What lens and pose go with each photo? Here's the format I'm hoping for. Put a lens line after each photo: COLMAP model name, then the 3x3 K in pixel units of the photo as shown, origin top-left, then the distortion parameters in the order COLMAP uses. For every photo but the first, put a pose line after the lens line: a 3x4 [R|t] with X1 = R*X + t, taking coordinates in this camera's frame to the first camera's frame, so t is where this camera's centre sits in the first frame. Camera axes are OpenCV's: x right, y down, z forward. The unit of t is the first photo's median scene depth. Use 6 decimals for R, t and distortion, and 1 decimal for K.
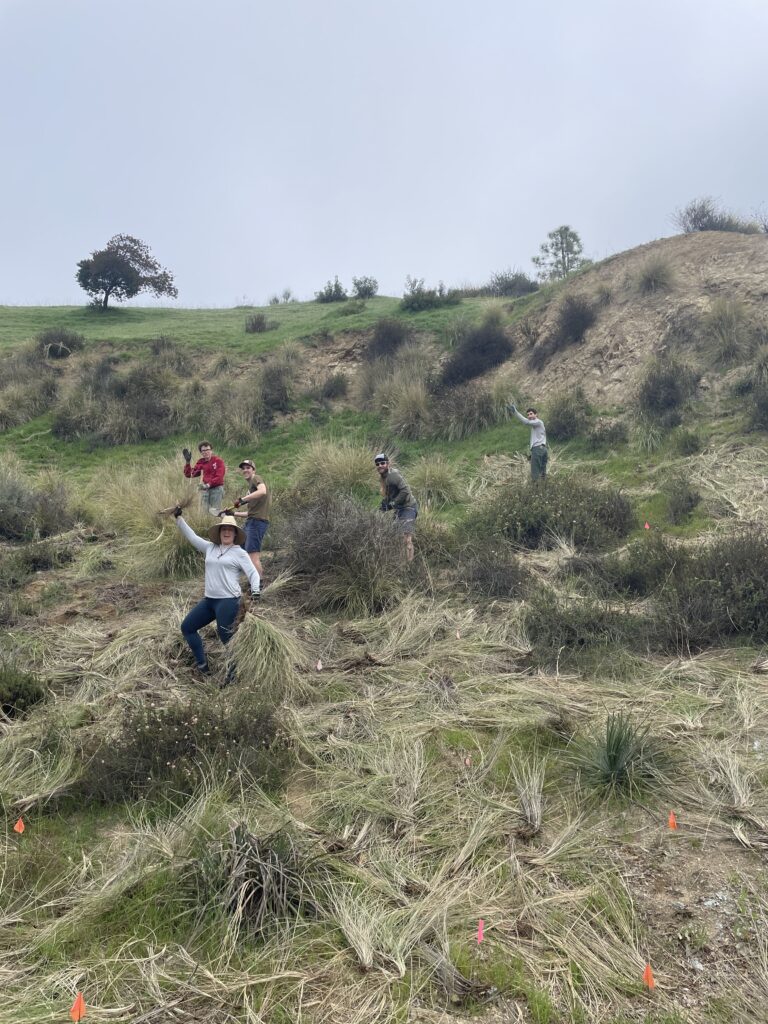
lens RADIAL K [[783.4, 0, 384.0], [0, 783.4, 512.0], [0, 0, 1]] dist [0.042926, -0.002081]
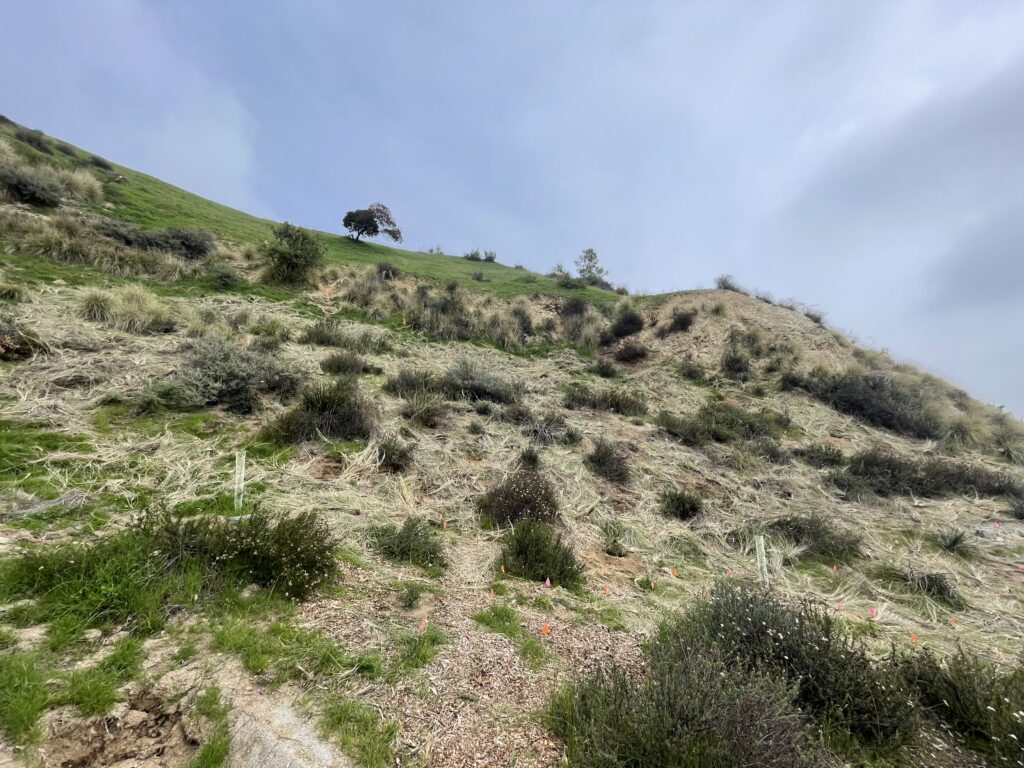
lens RADIAL K [[411.0, 0, 512.0], [0, 411.0, 384.0], [0, 0, 1]] dist [-0.001994, -0.000062]
pose [[0.947739, 0.122624, 0.294540, -0.482393], [-0.136812, 0.990202, 0.027976, -0.028860], [-0.288223, -0.066810, 0.955230, 0.018959]]
